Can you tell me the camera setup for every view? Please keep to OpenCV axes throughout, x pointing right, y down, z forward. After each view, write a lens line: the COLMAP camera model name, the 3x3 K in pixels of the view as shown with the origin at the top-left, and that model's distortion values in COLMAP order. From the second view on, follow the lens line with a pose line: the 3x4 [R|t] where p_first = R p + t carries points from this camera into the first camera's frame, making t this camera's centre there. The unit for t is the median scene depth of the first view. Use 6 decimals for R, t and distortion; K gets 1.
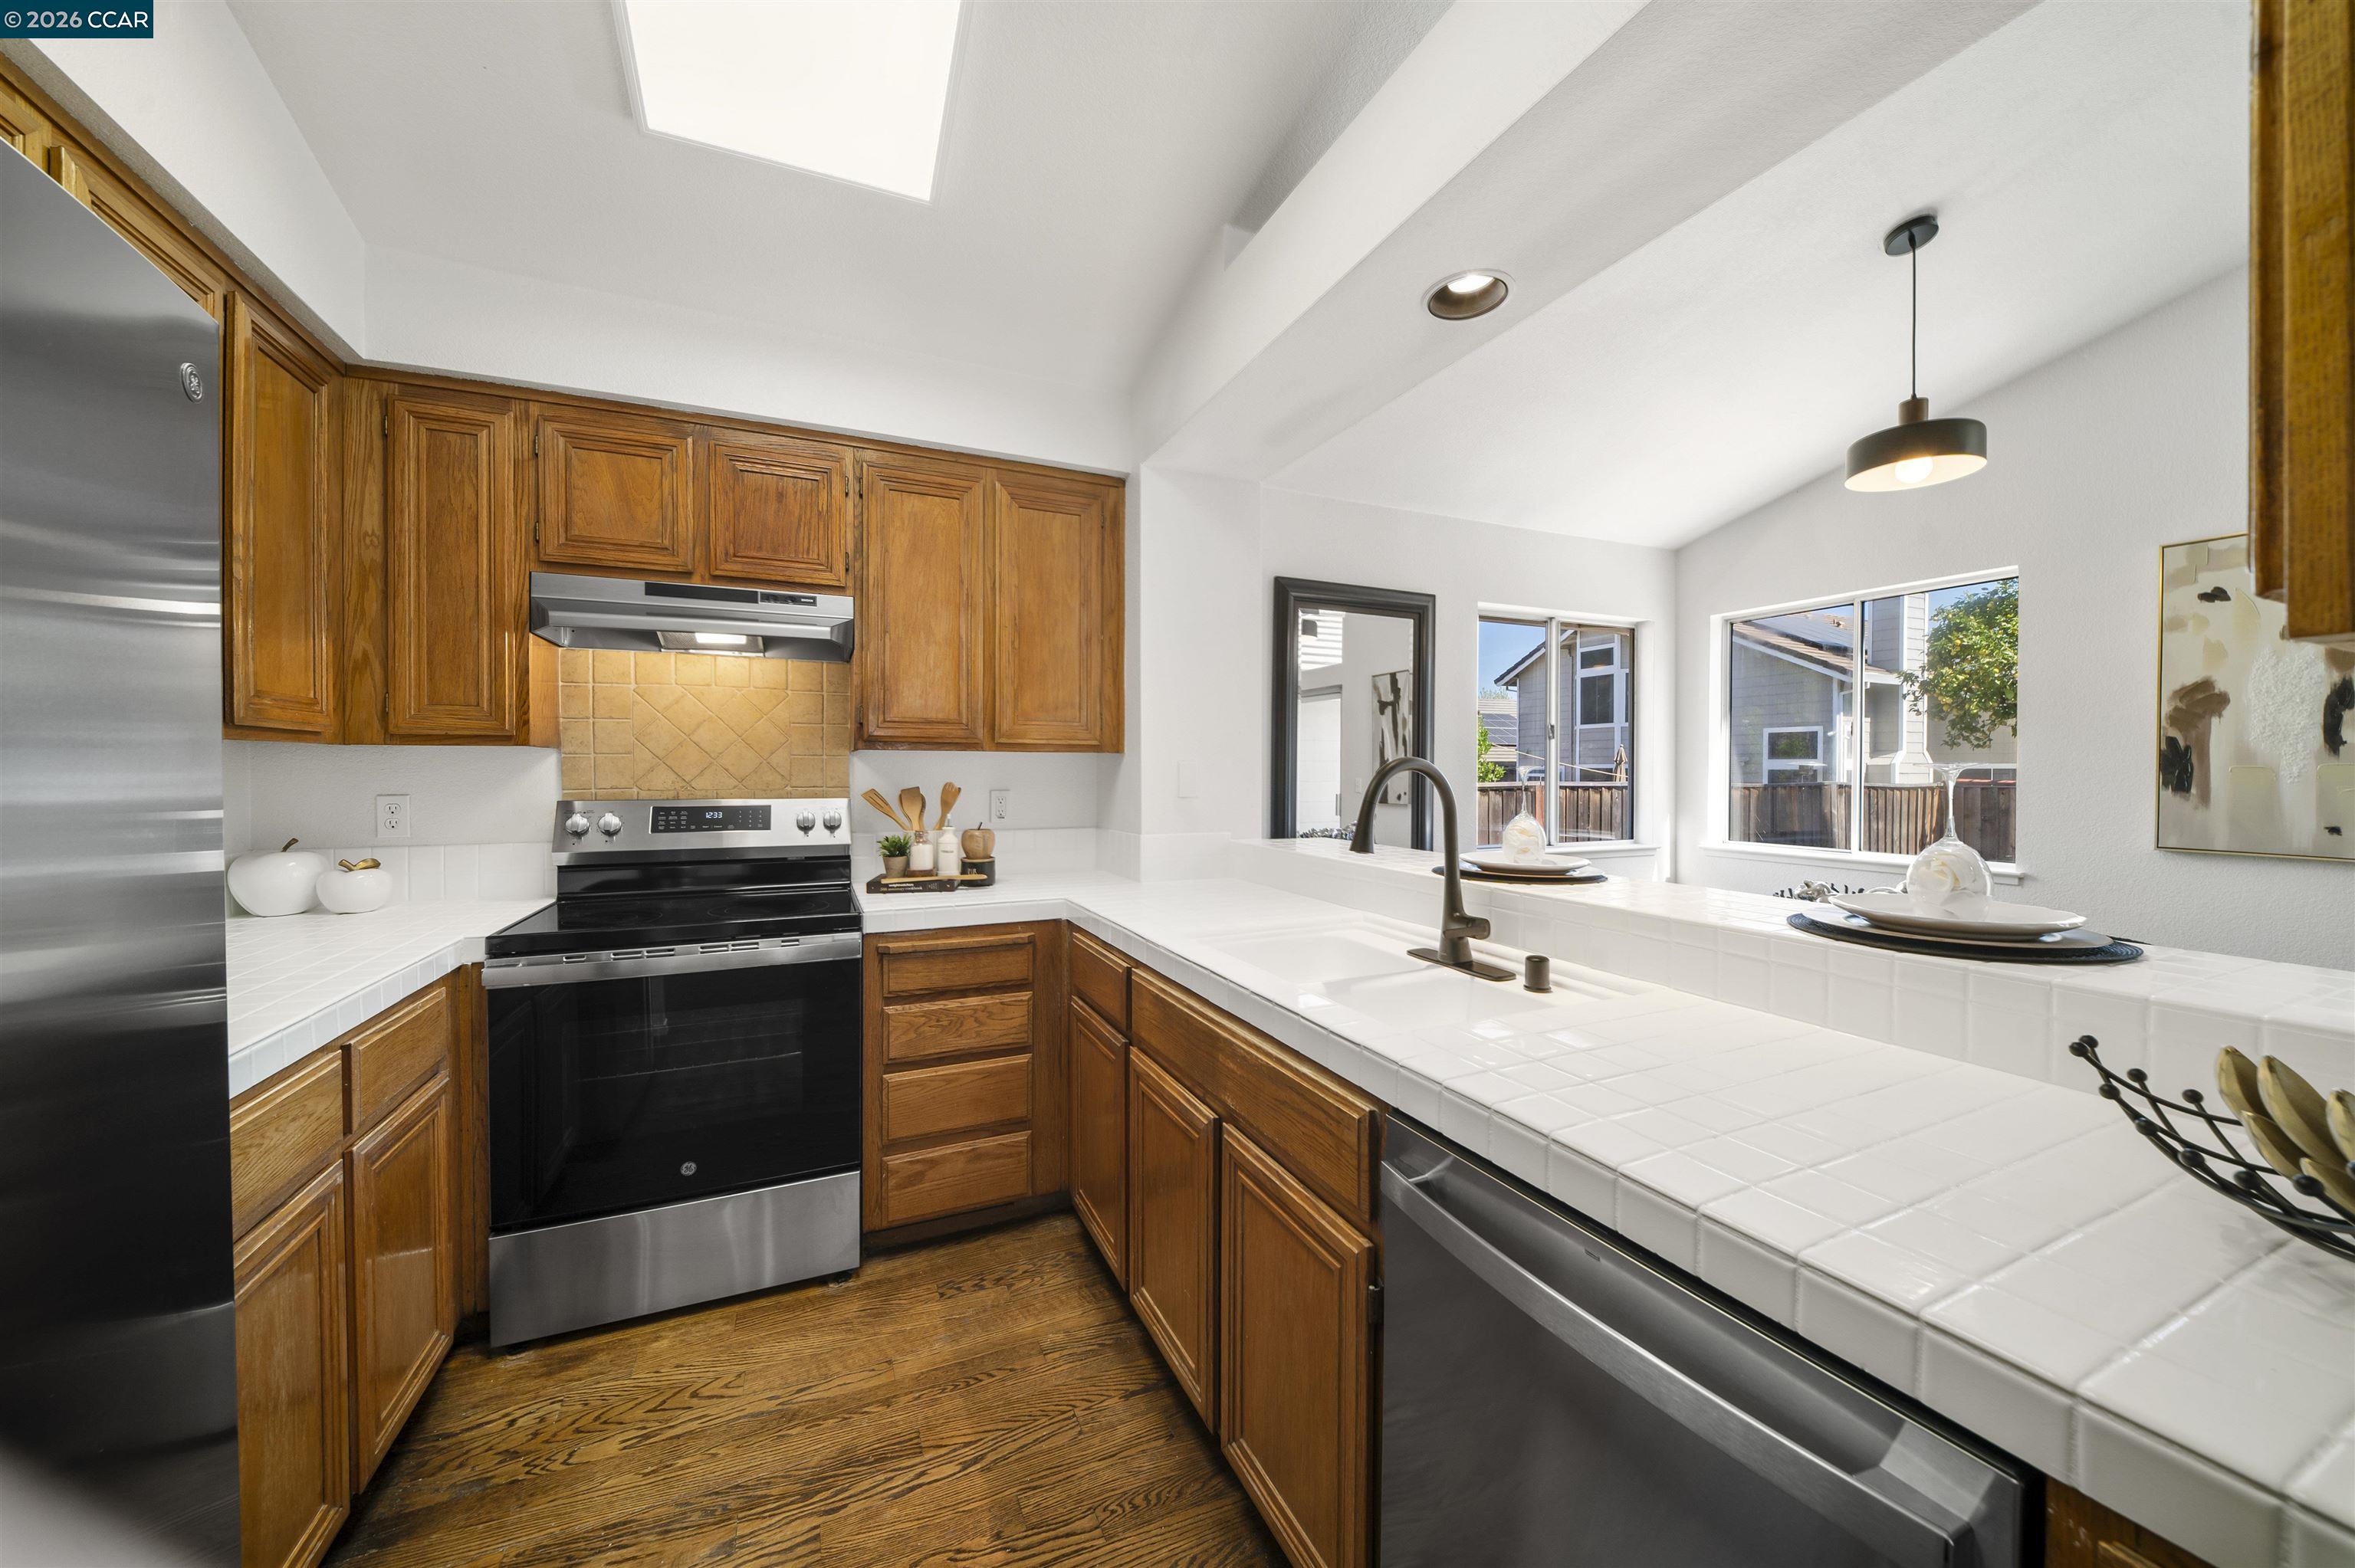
lens RADIAL K [[831.9, 0, 1188.2], [0, 831.9, 779.4], [0, 0, 1]] dist [-0.004954, -0.001500]
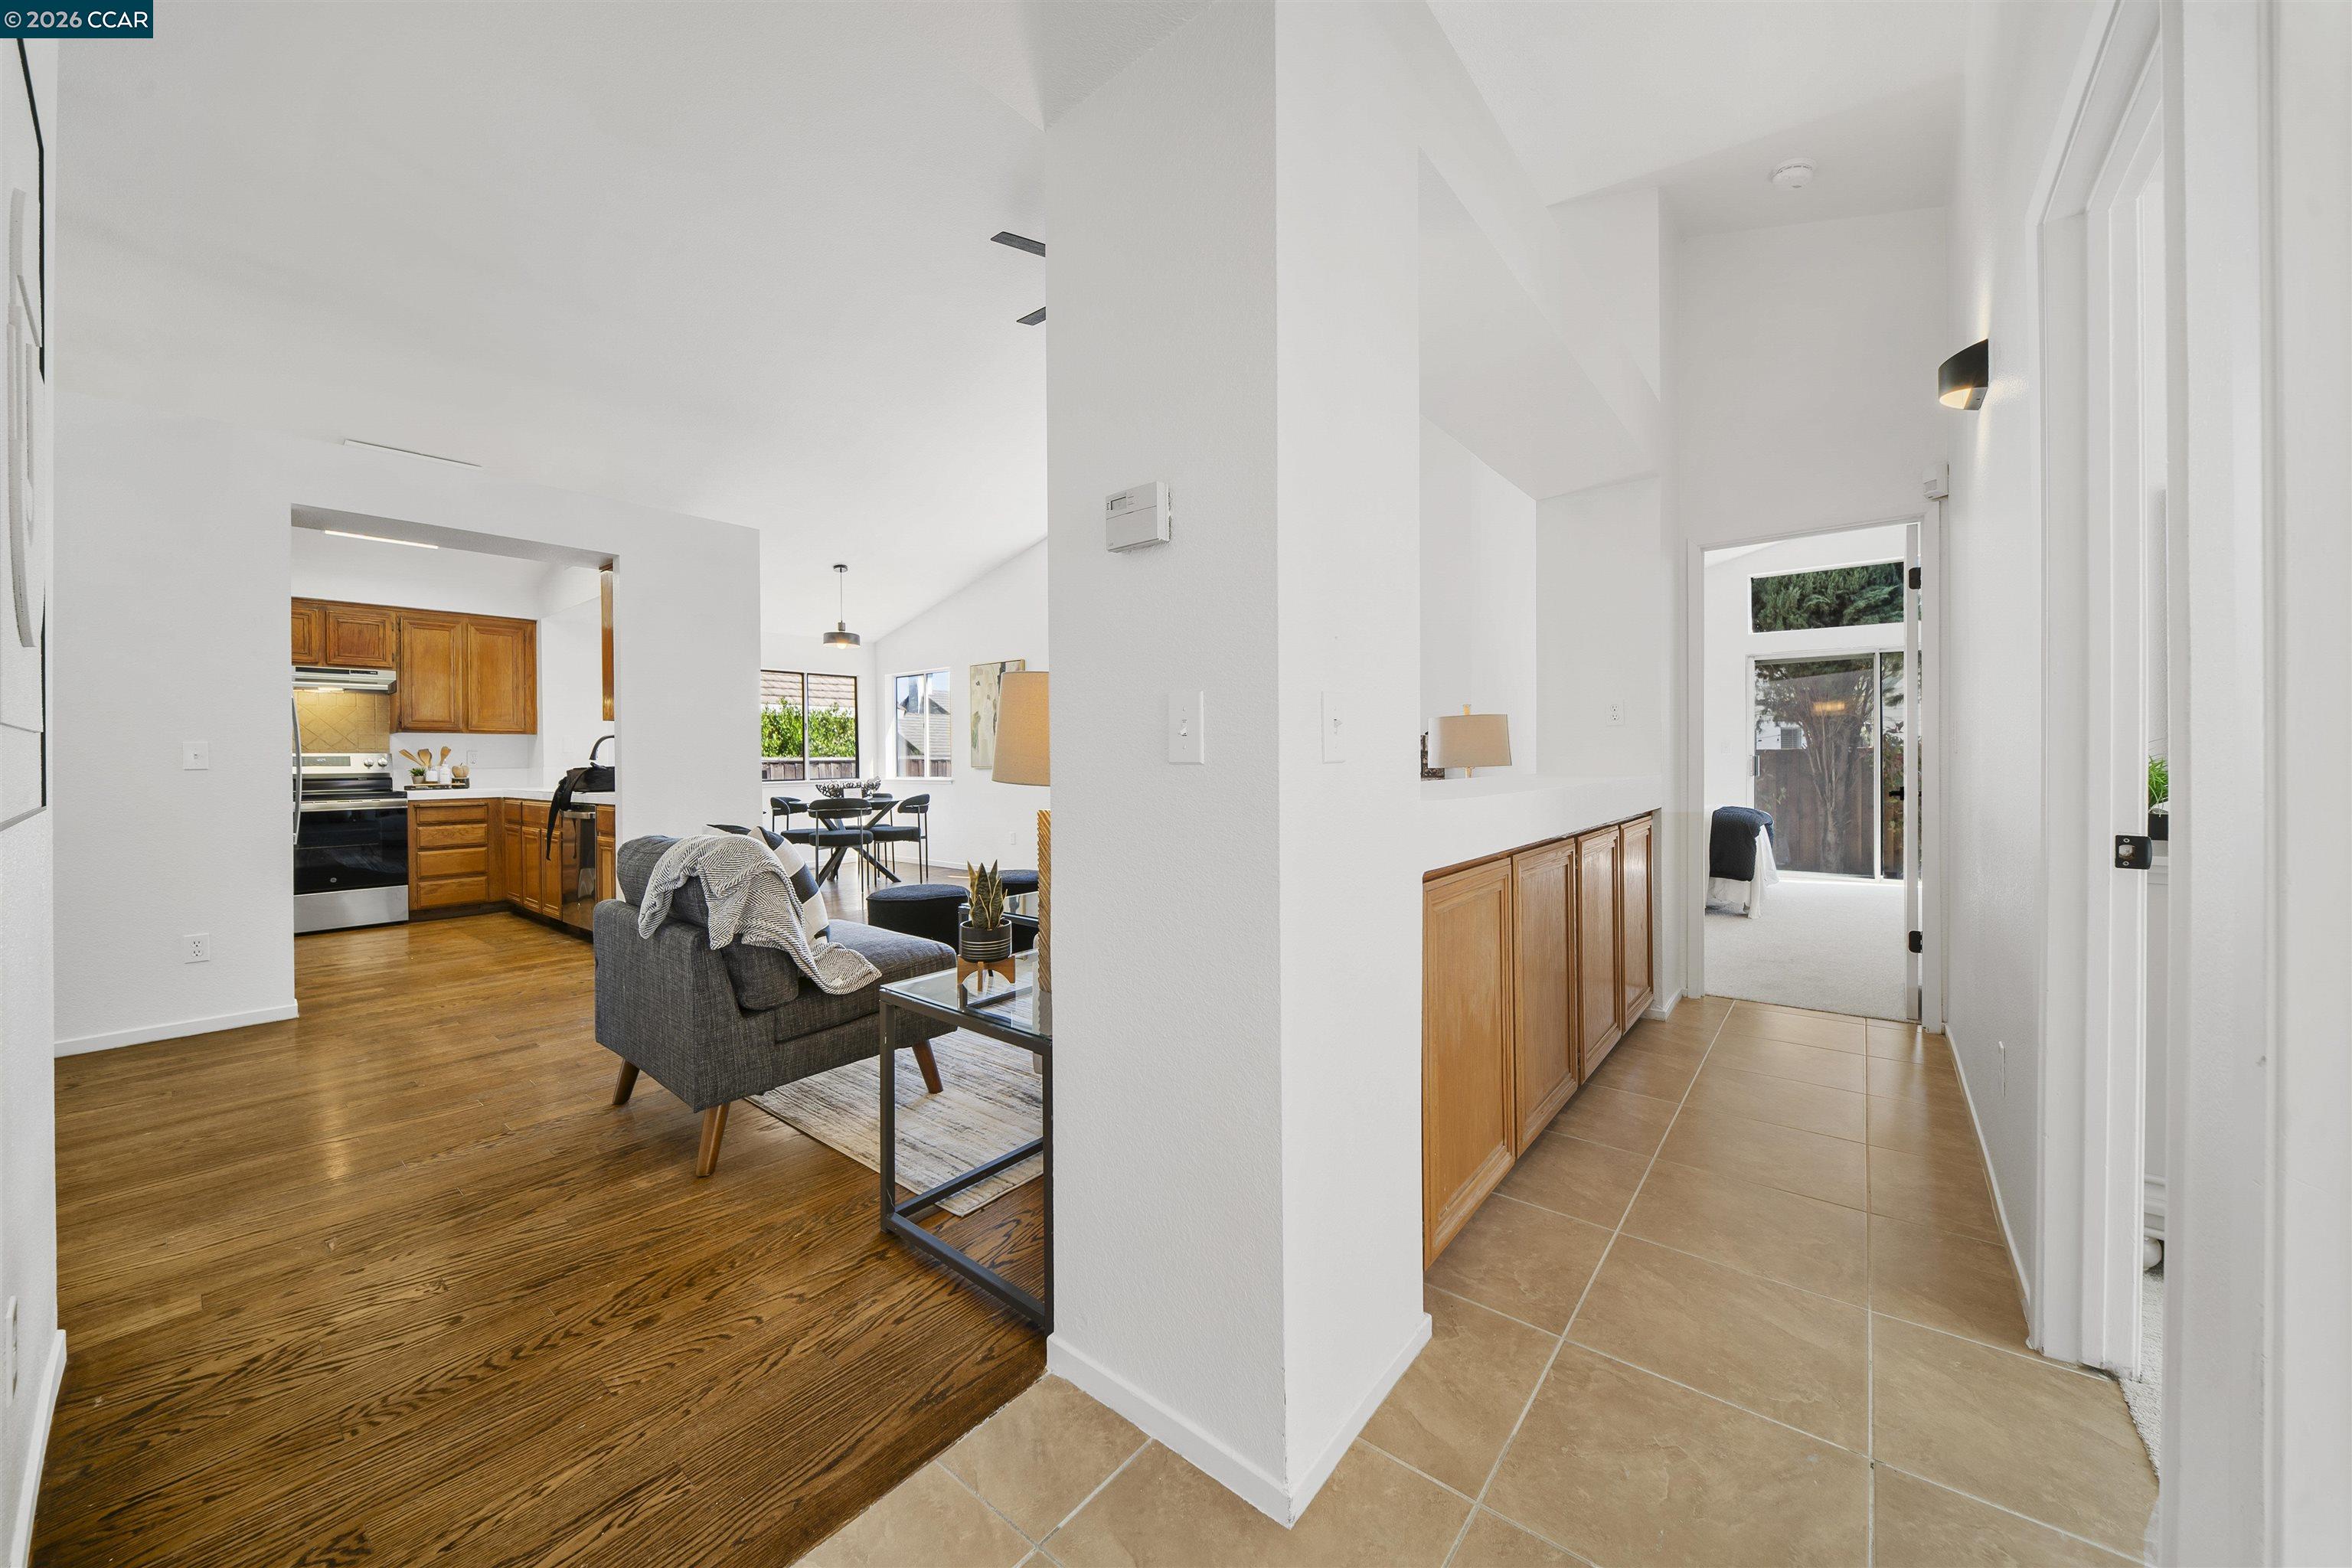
lens RADIAL K [[830.9, 0, 1168.7], [0, 830.9, 762.3], [0, 0, 1]] dist [-0.004954, -0.001500]
pose [[0.894530, -0.011584, 0.446858, 0.545142], [0.015653, 0.999863, -0.005417, 0.100584], [-0.446734, 0.011840, 0.894589, -2.193961]]
